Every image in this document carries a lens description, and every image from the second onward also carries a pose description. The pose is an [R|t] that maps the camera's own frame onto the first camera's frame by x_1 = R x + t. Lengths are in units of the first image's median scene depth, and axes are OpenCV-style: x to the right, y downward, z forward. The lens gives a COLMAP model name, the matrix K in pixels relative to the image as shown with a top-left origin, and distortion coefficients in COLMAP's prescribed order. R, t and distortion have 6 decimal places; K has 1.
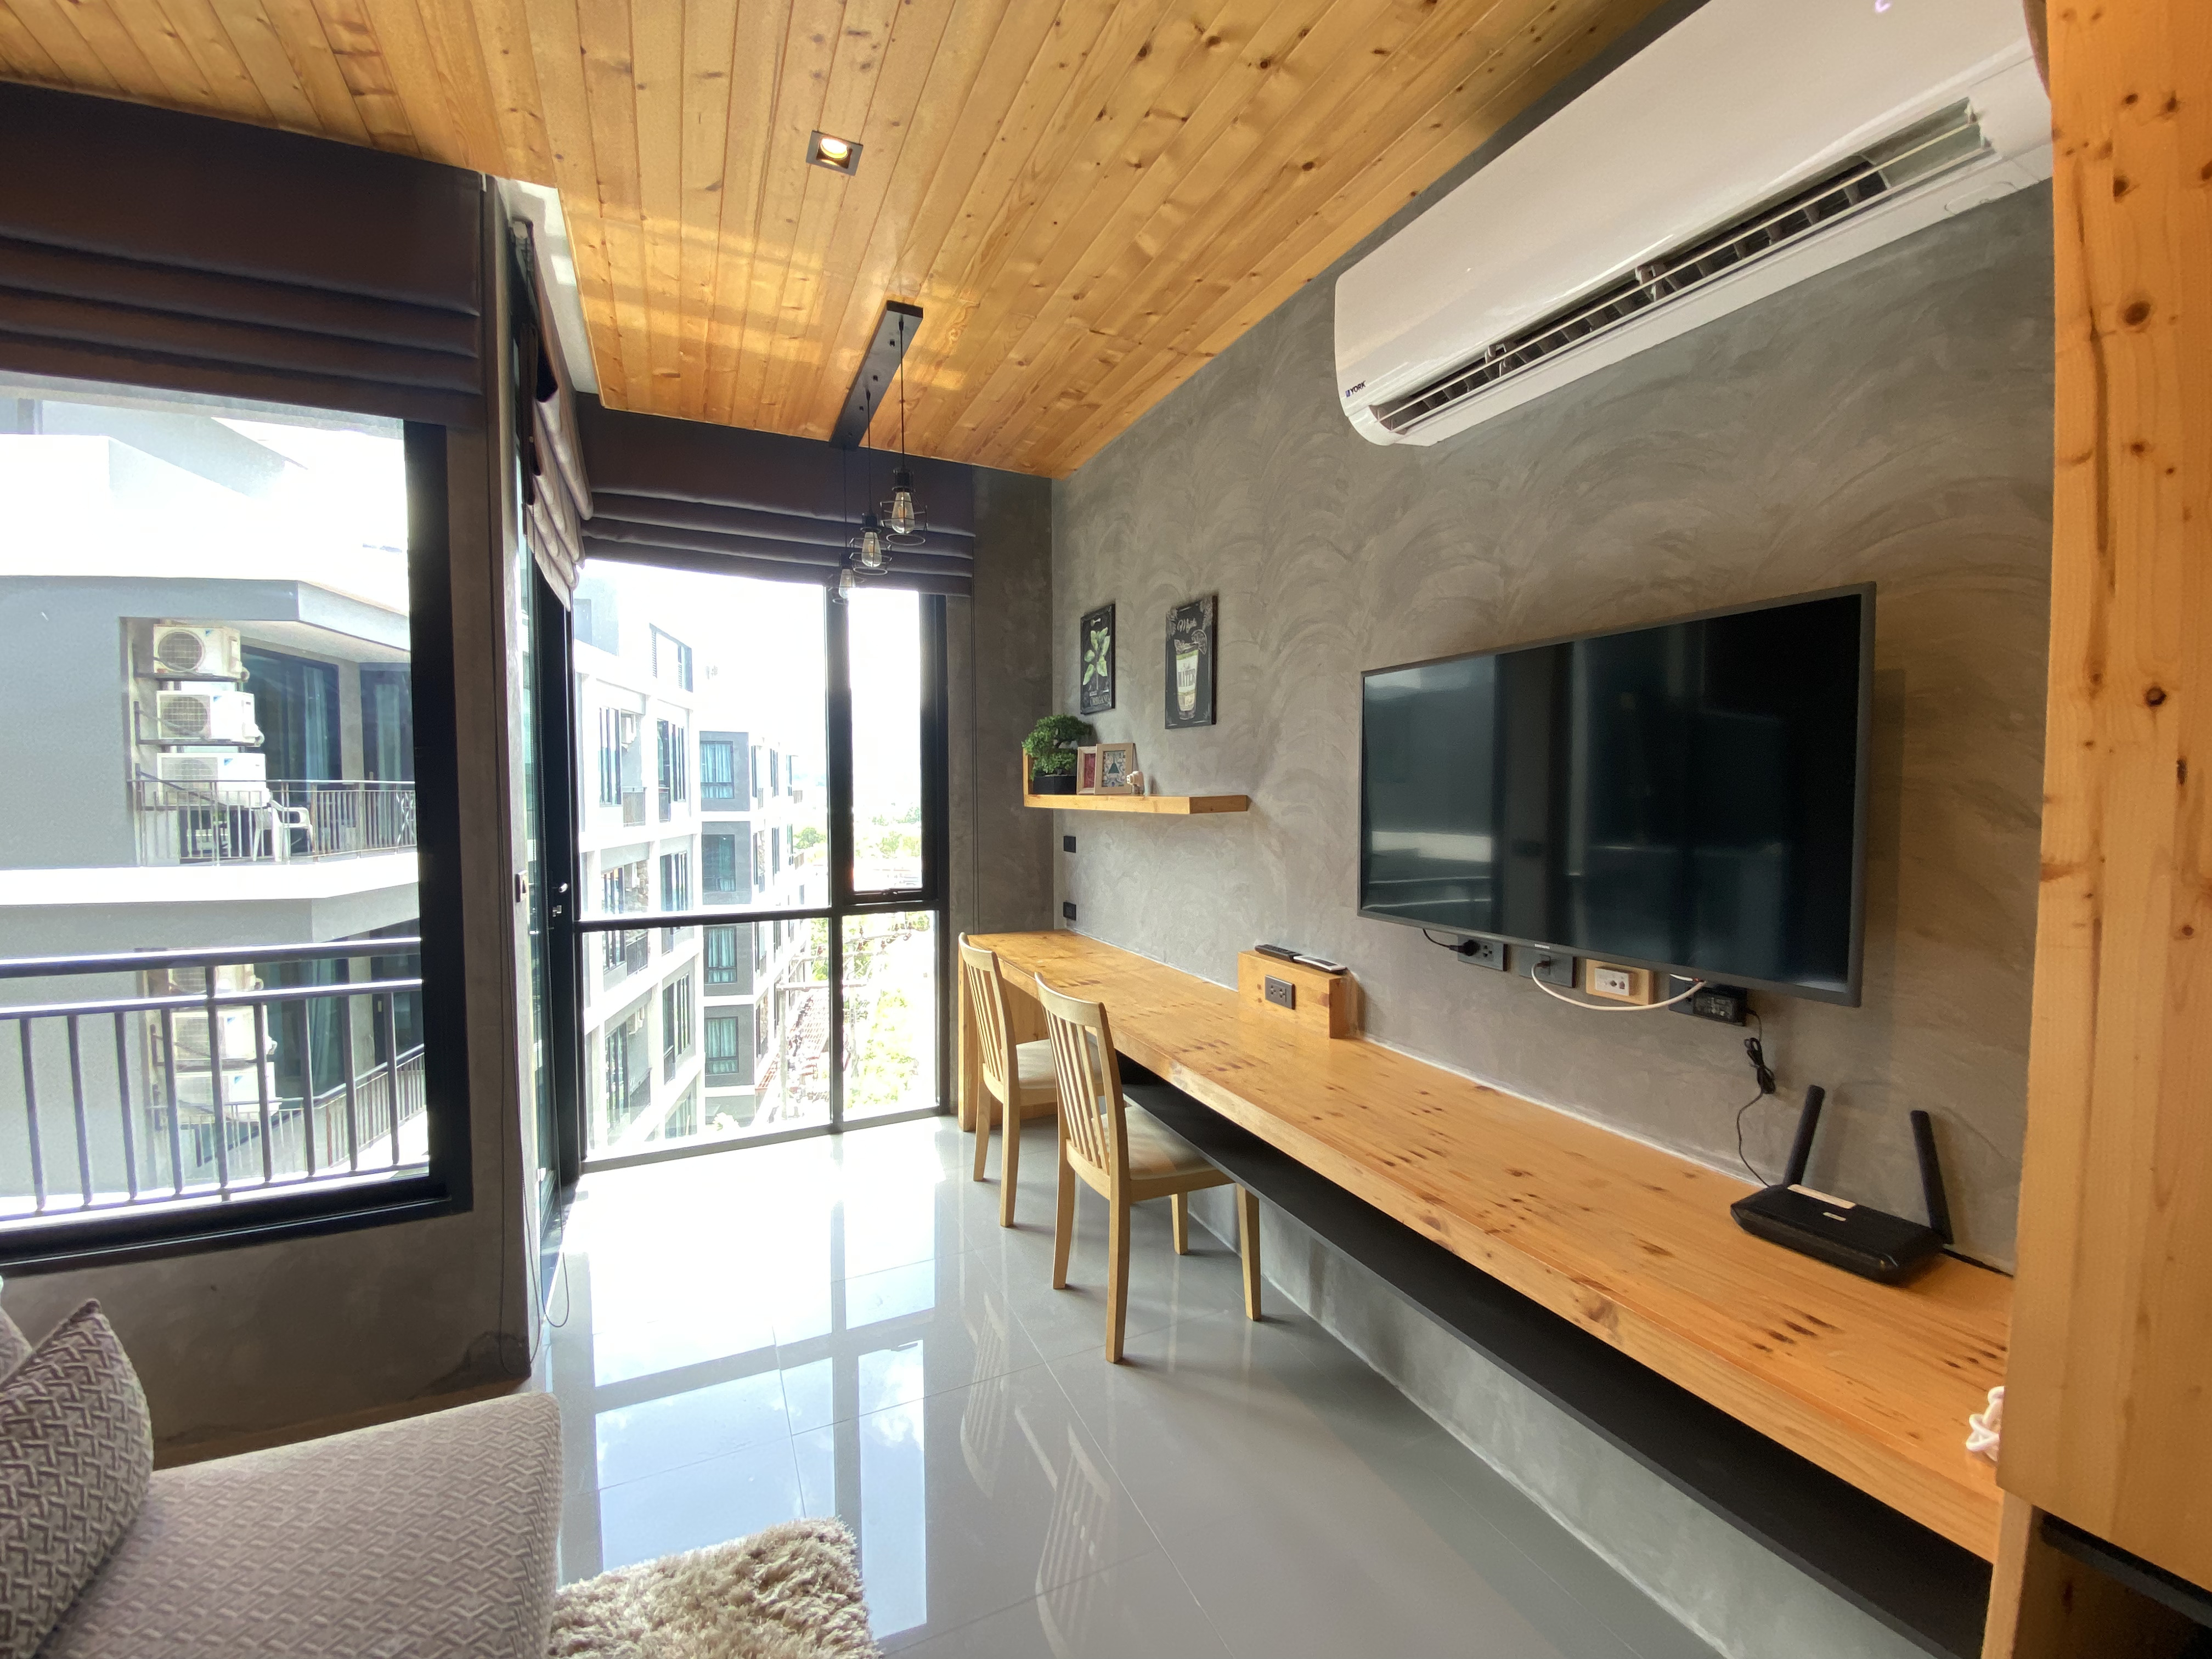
lens RADIAL K [[900.8, 0, 1121.4], [0, 900.8, 830.6], [0, 0, 1]] dist [-0.006782, -0.007196]
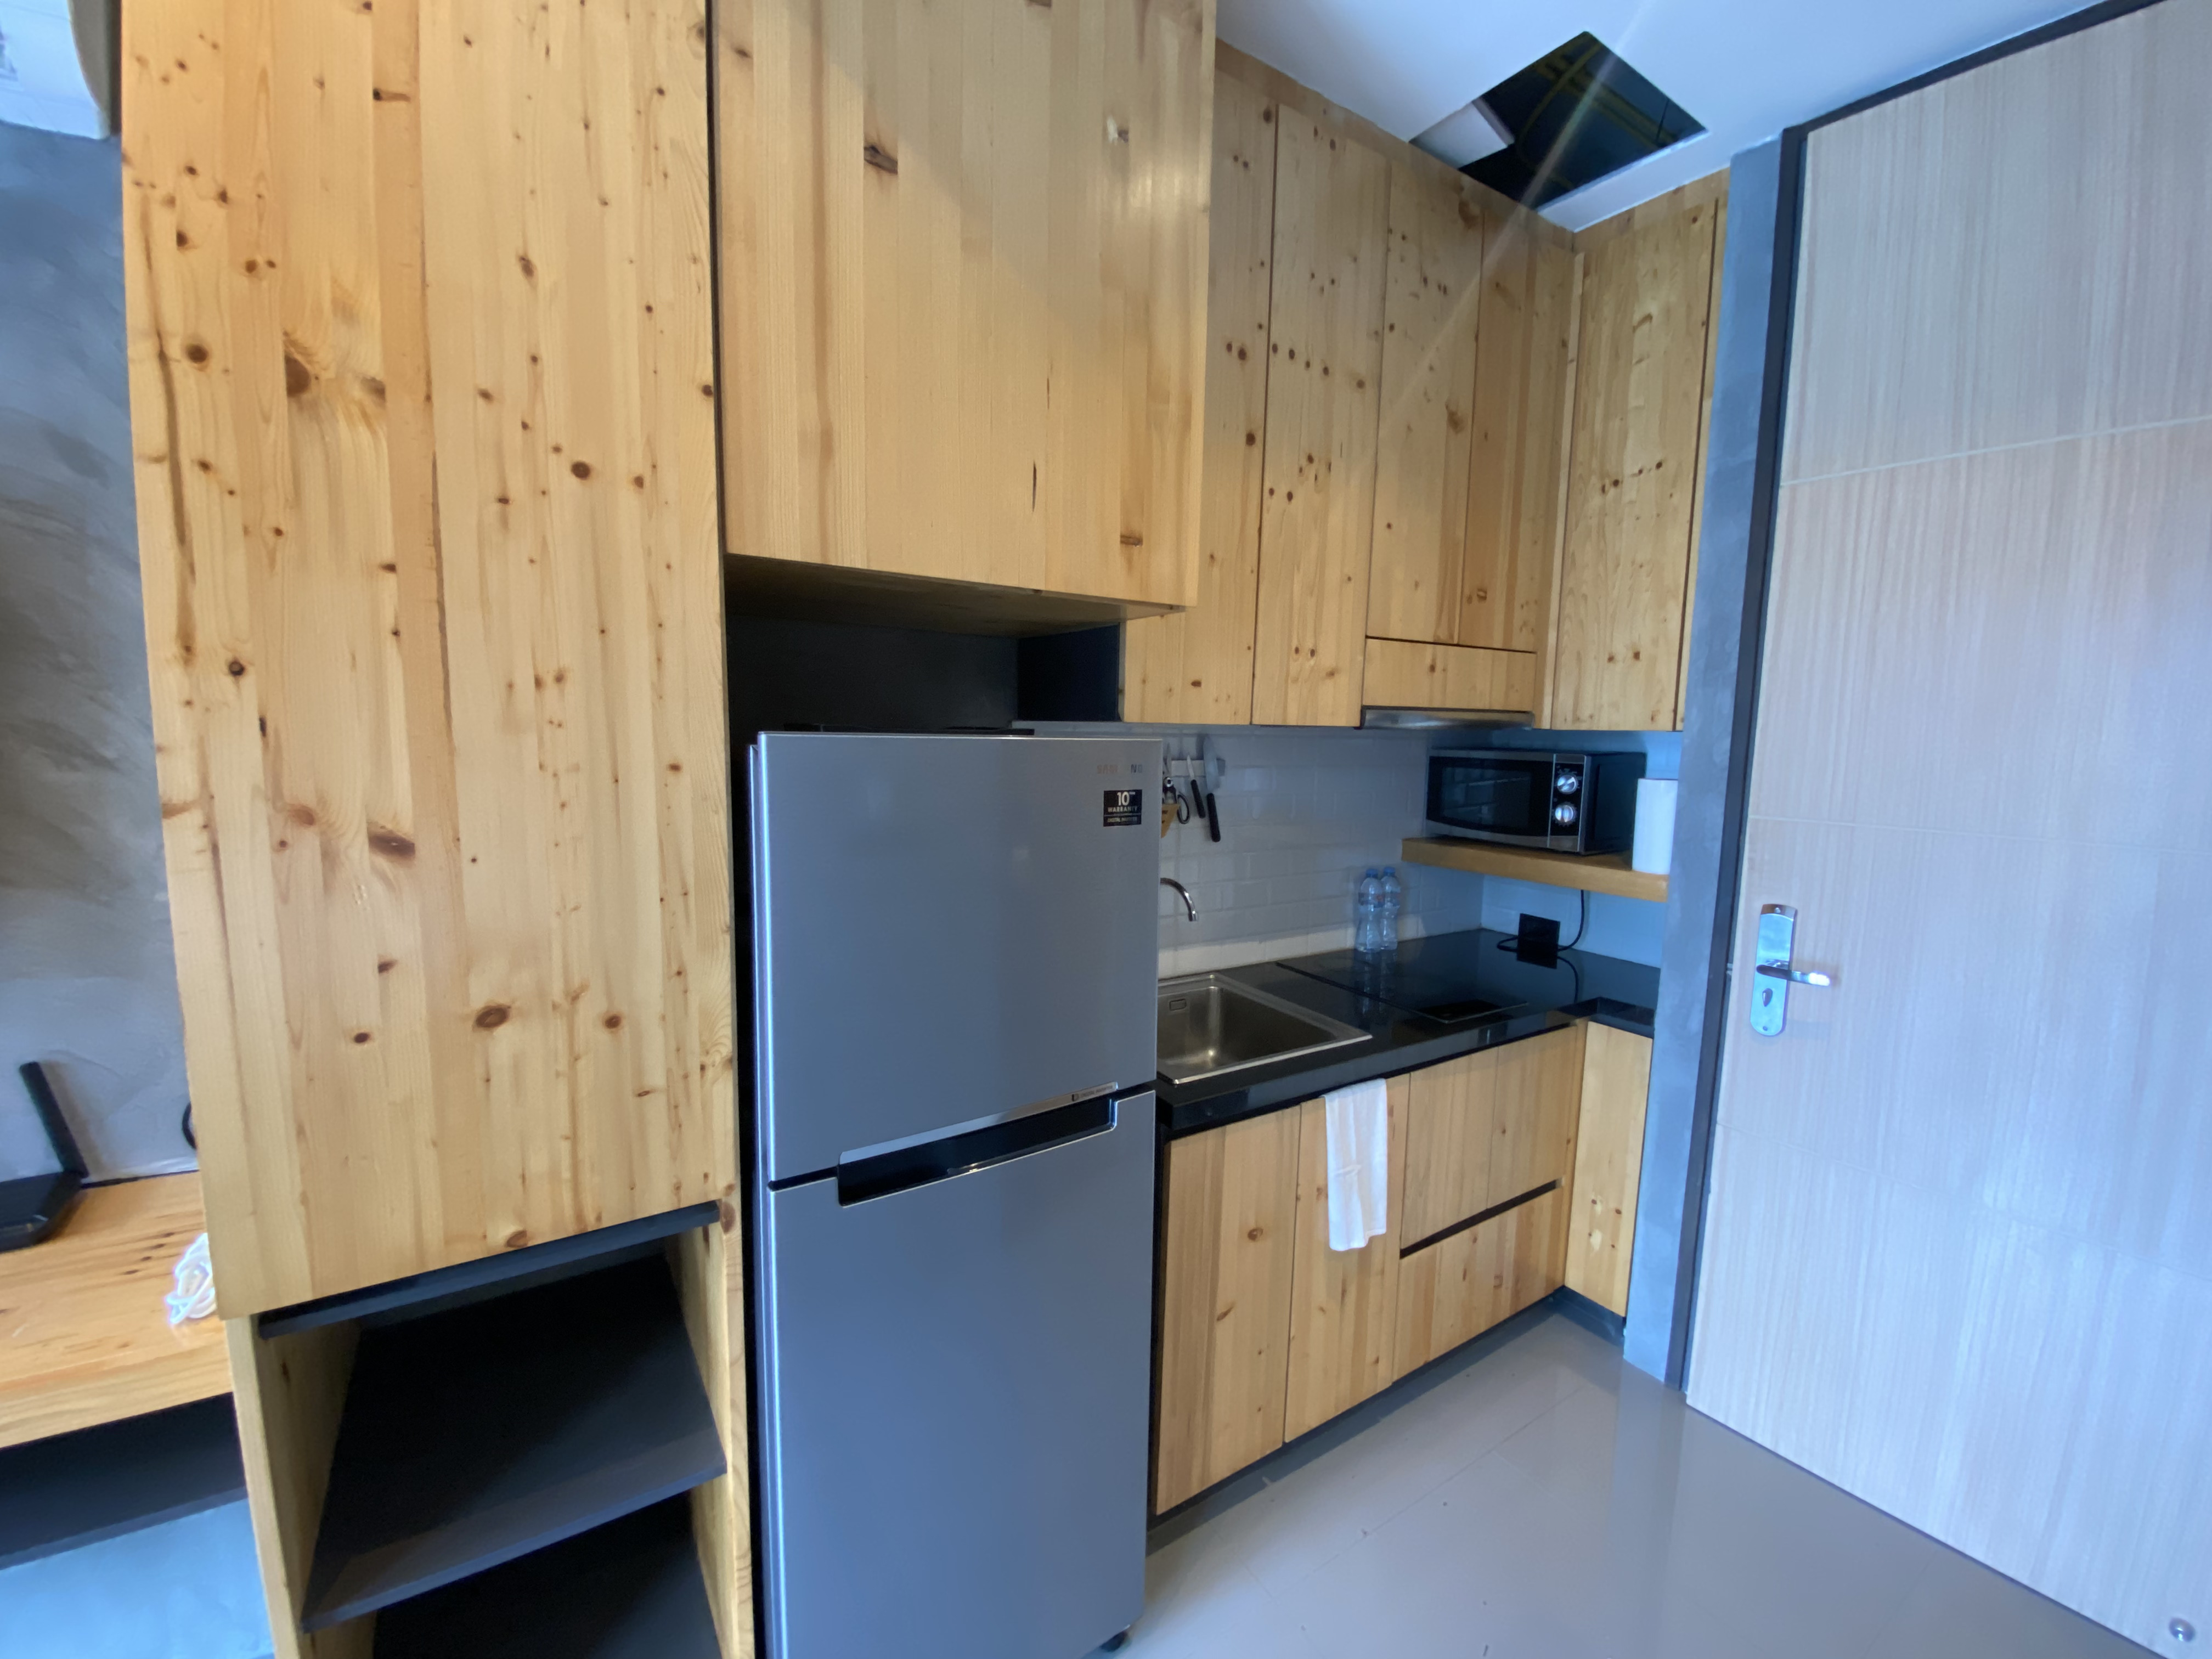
lens RADIAL K [[900.8, 0, 1111.5], [0, 900.8, 825.5], [0, 0, 1]] dist [-0.006782, -0.007196]
pose [[-0.146049, -0.112499, 0.982860, -0.103230], [0.025537, 0.992753, 0.117426, -0.013978], [-0.988948, 0.042249, -0.142118, -0.024382]]
